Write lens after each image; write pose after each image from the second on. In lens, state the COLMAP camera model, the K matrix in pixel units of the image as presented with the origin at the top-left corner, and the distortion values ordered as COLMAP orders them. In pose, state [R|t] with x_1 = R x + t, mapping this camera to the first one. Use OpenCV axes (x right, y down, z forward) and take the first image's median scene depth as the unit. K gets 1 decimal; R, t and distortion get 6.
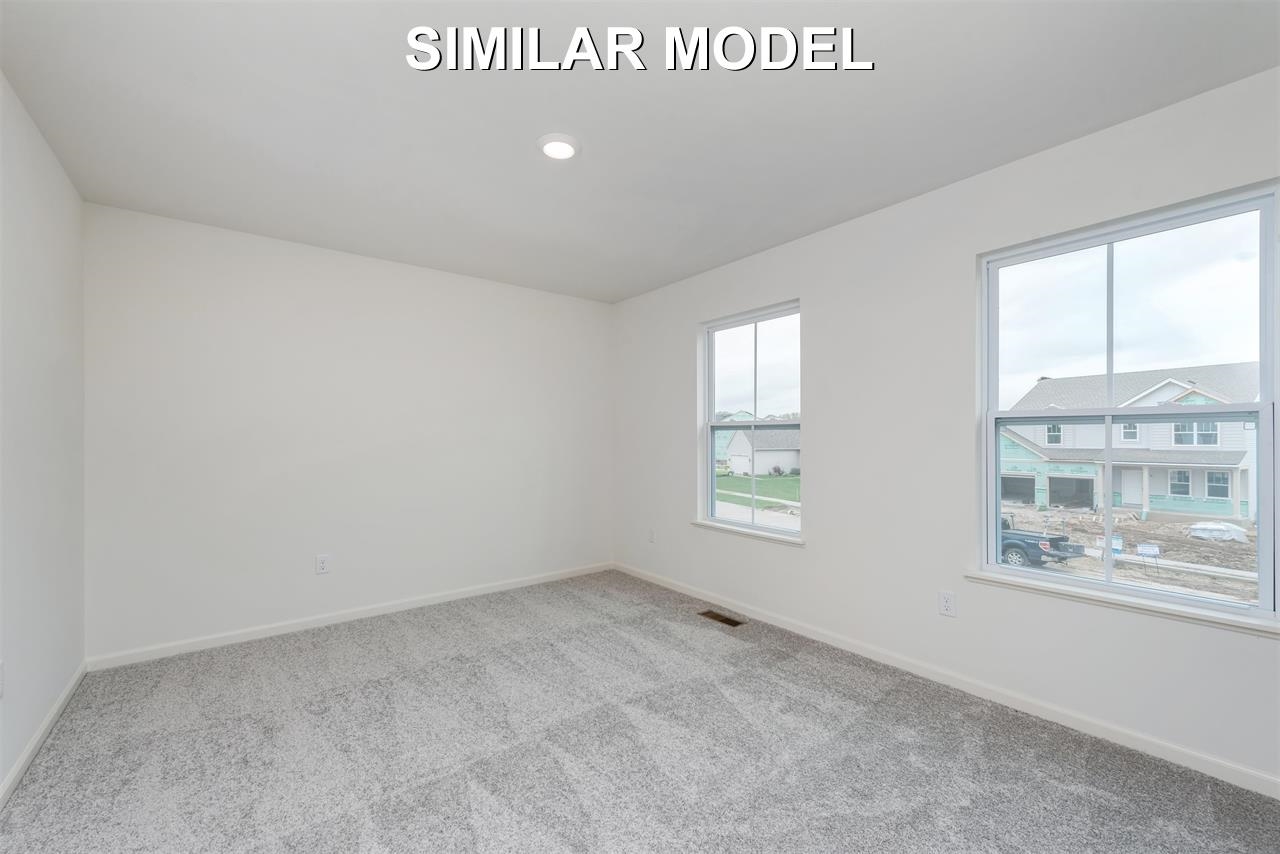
lens RADIAL K [[515.4, 0, 631.7], [0, 515.4, 441.3], [0, 0, 1]] dist [0.013011, -0.000043]
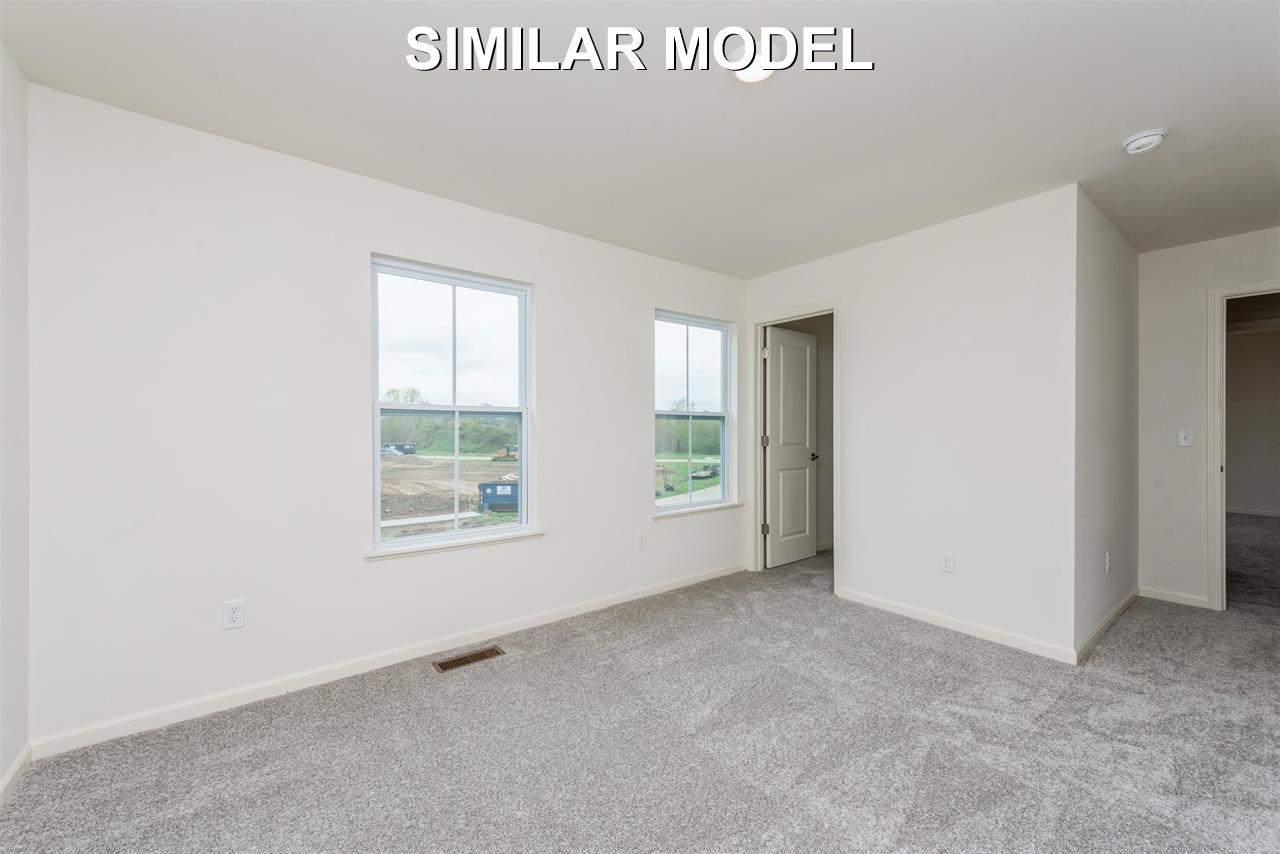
lens RADIAL K [[503.1, 0, 638.9], [0, 503.1, 421.3], [0, 0, 1]] dist [0.001552, 0.000032]
pose [[-0.015366, 0.012152, 0.999808, -0.562236], [0.002991, 0.999922, -0.012108, -0.003390], [-0.999877, 0.002804, -0.015401, 0.722018]]
